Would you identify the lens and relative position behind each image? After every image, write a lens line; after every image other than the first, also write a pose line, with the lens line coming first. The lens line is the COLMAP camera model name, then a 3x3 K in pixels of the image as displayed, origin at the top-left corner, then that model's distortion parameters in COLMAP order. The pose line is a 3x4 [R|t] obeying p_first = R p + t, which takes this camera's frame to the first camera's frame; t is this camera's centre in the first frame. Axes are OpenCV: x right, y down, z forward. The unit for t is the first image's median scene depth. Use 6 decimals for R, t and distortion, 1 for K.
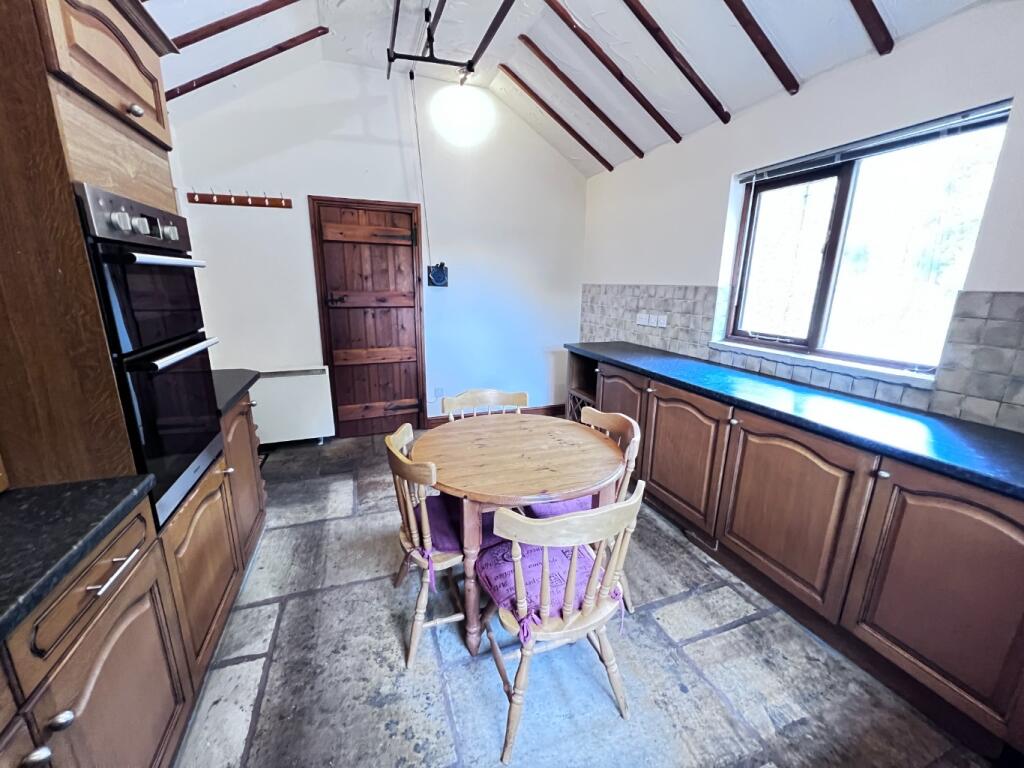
lens RADIAL K [[412.3, 0, 514.1], [0, 412.3, 387.2], [0, 0, 1]] dist [0.002442, 0.000114]
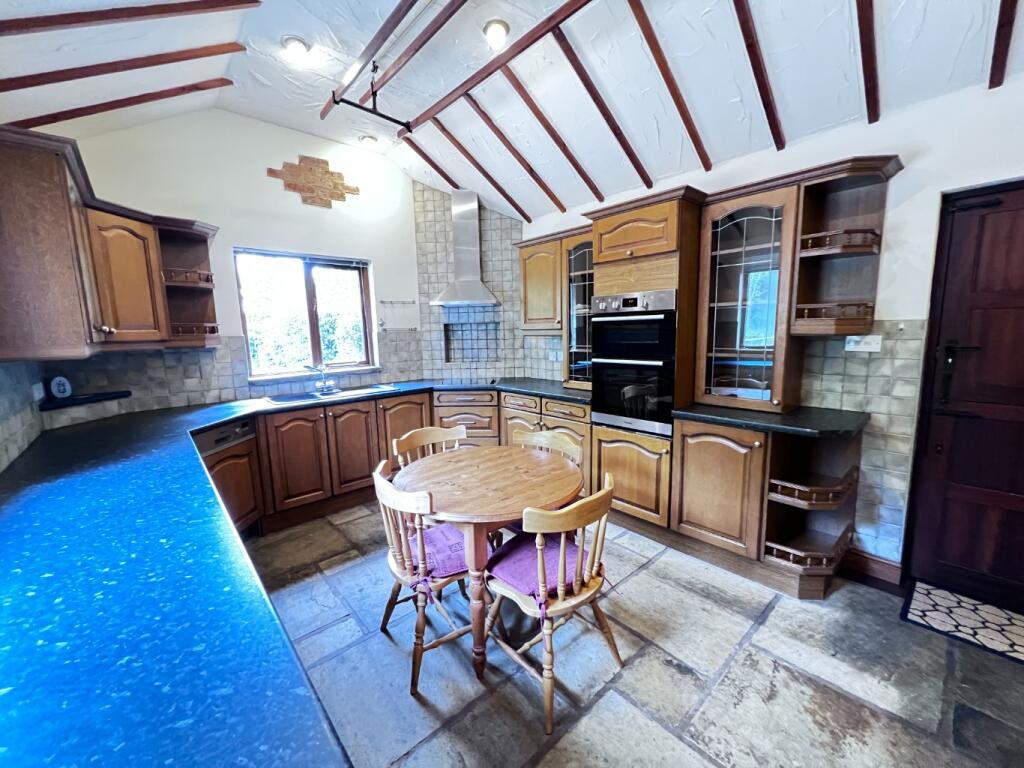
lens RADIAL K [[412.3, 0, 512.5], [0, 412.3, 381.8], [0, 0, 1]] dist [0.002442, 0.000114]
pose [[-0.929444, 0.054875, -0.364860, 0.231357], [-0.083094, 0.932343, 0.351897, -0.330898], [0.359485, 0.357387, -0.862001, 1.288280]]
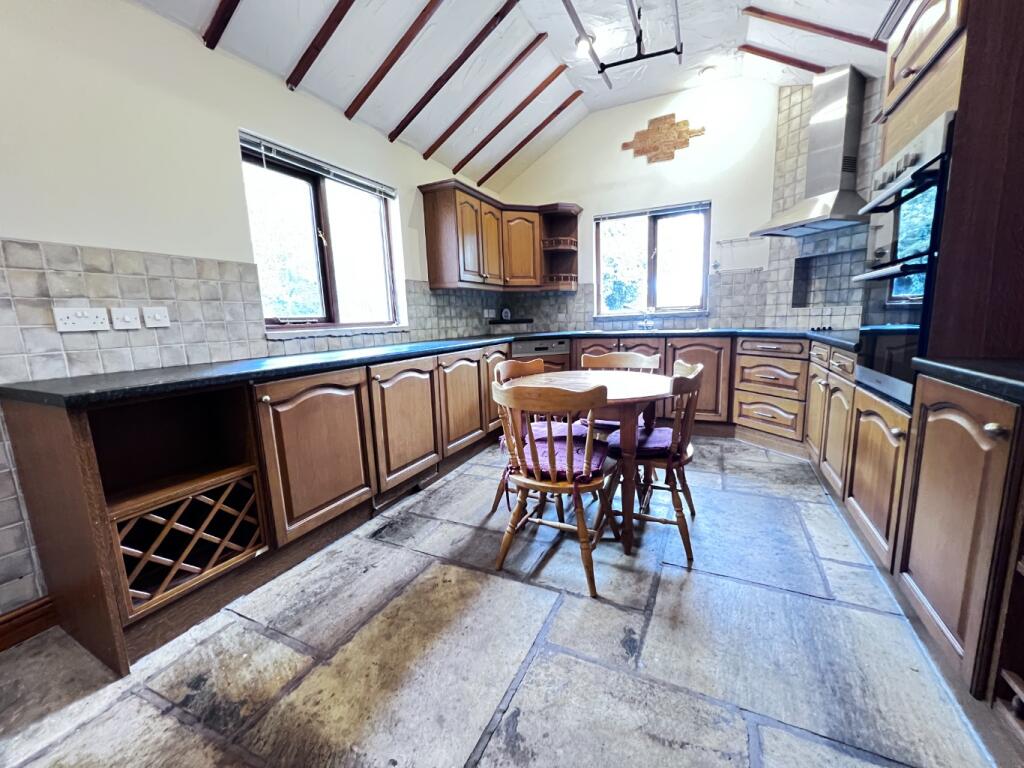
lens RADIAL K [[412.3, 0, 511.6], [0, 412.3, 382.7], [0, 0, 1]] dist [0.002442, 0.000114]
pose [[-0.691997, -0.102093, 0.714645, -0.474508], [0.203700, 0.922107, 0.328975, -0.201330], [-0.692565, 0.373223, -0.617299, 1.285024]]
